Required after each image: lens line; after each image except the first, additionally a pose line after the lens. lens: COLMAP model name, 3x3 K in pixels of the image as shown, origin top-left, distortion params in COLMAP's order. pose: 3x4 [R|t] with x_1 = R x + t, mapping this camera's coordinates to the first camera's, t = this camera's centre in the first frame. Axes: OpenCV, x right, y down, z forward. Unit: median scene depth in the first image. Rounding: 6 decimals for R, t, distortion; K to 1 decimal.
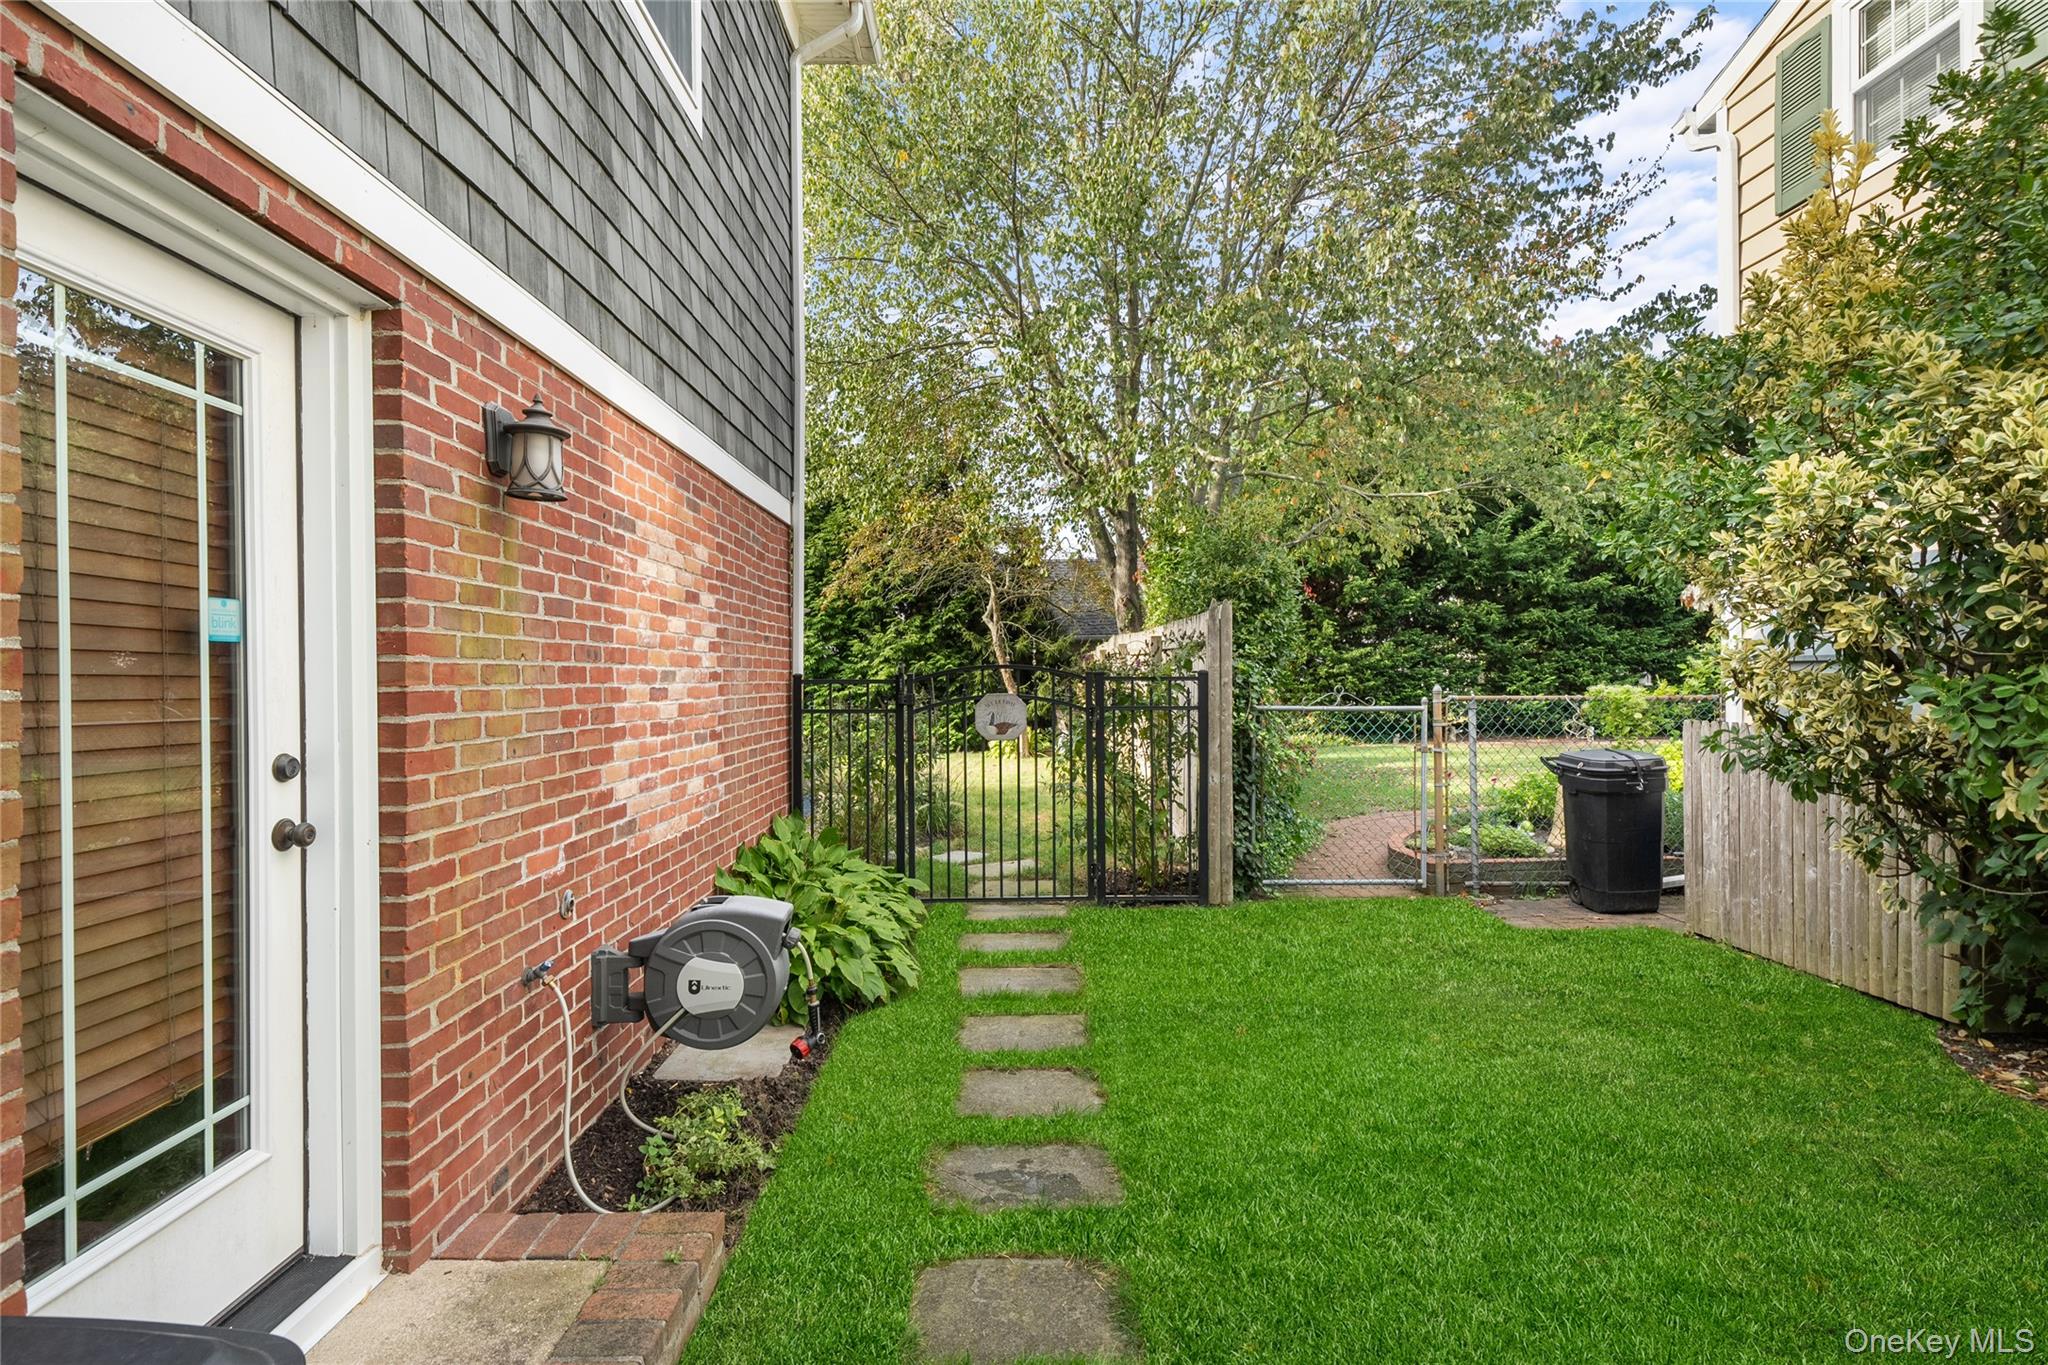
lens RADIAL K [[1025.9, 0, 1024.0], [0, 1025.9, 682.5], [0, 0, 1]] dist [0.001453, 0.000283]
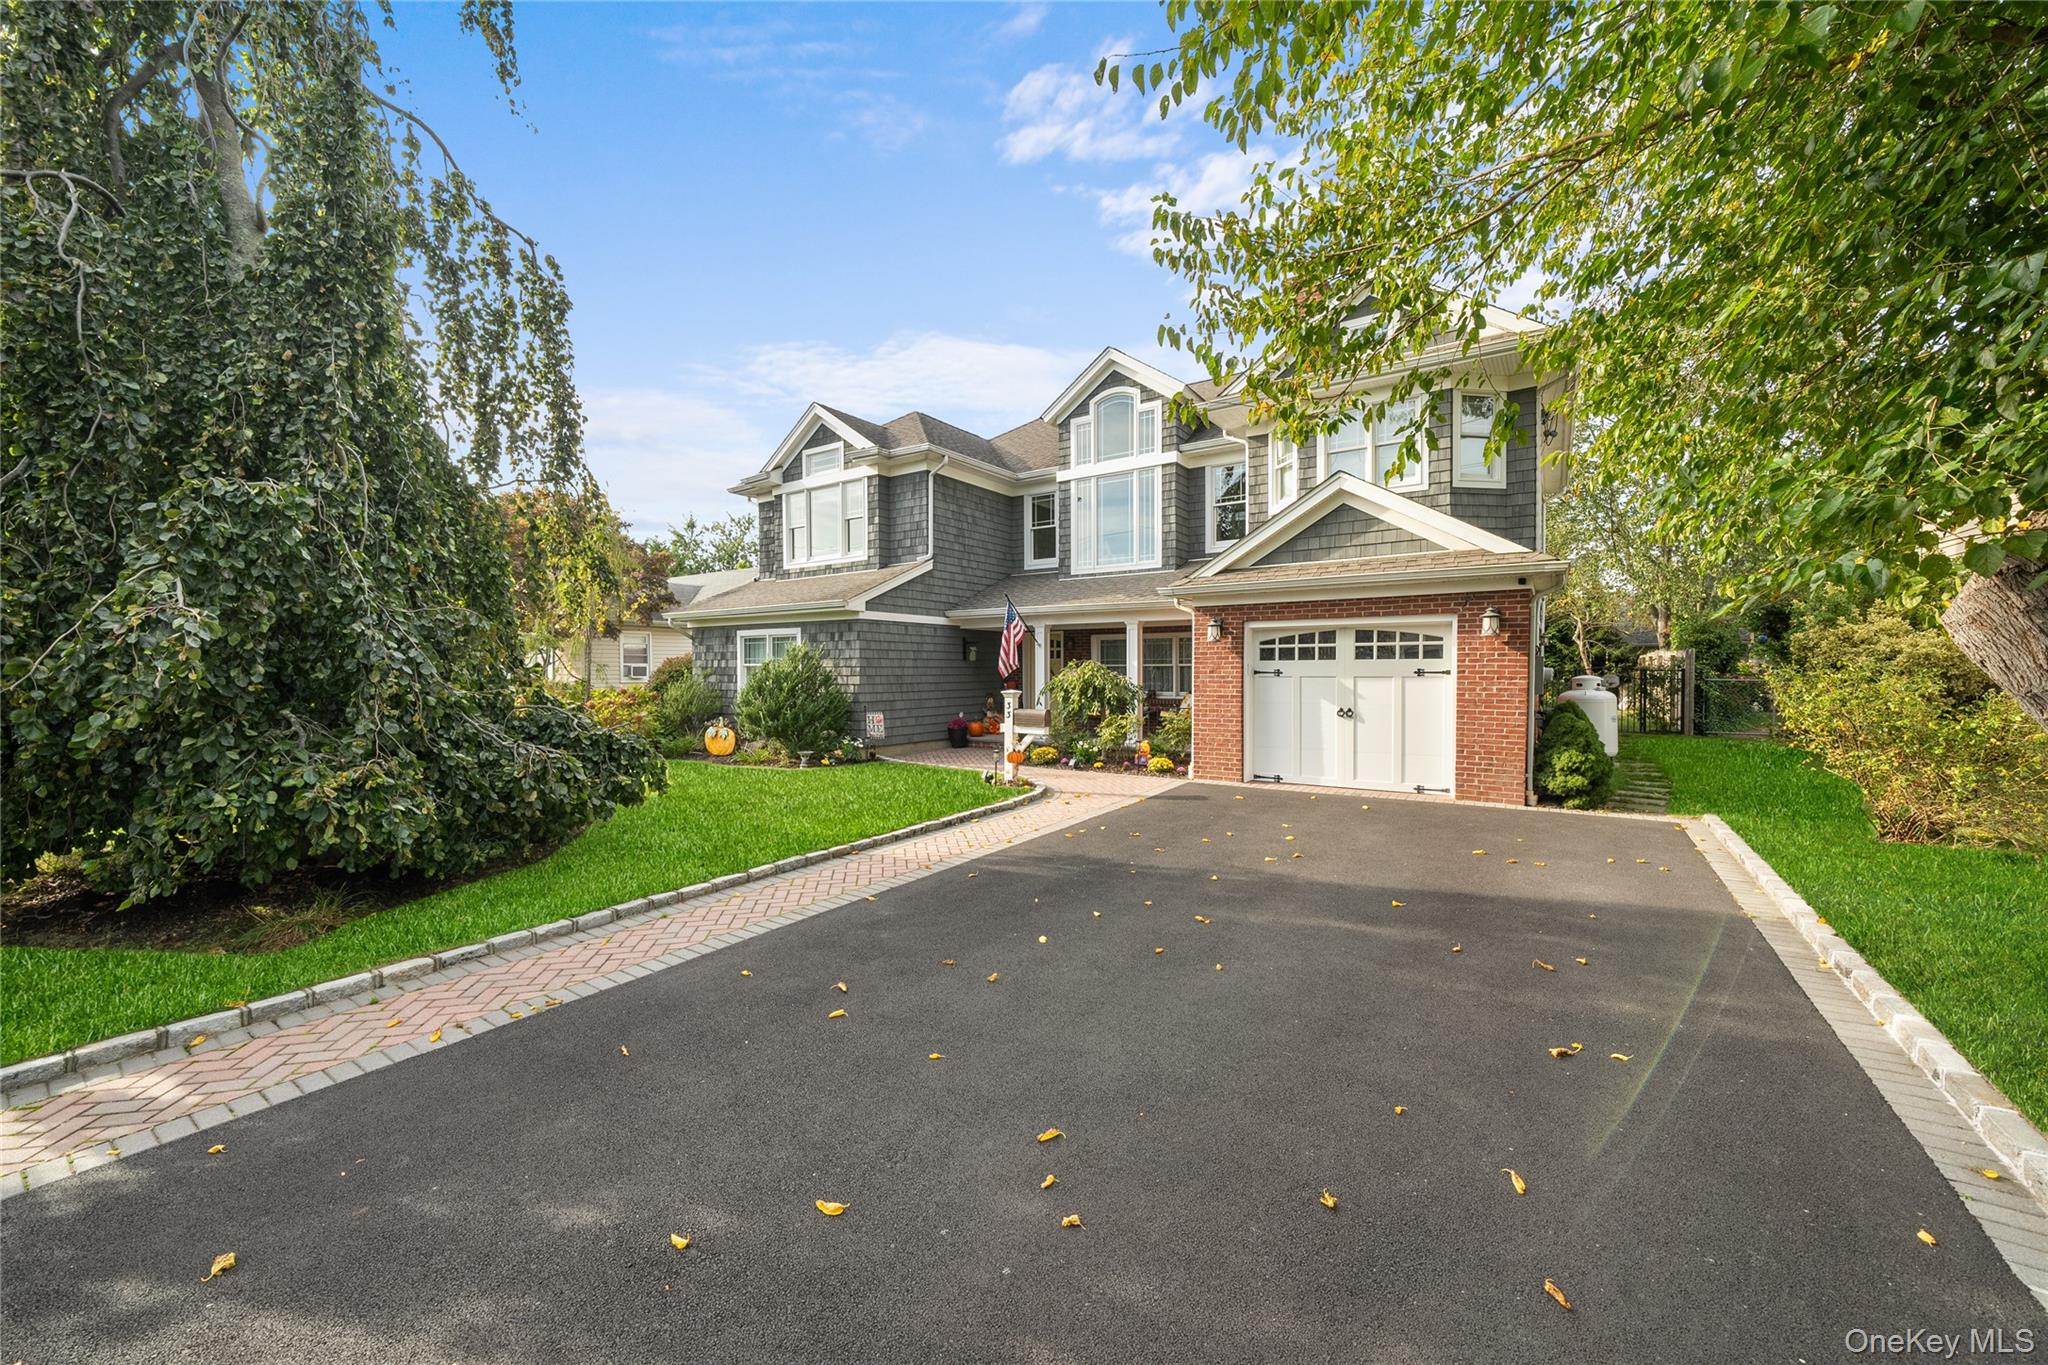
lens RADIAL K [[774.2, 0, 1024.0], [0, 774.2, 682.5], [0, 0, 1]] dist [-0.001174, -0.000057]
pose [[0.818308, 0.013472, -0.574622, -0.112040], [-0.003542, 0.999824, 0.018398, -0.003626], [0.574769, -0.013020, 0.818212, -1.871991]]
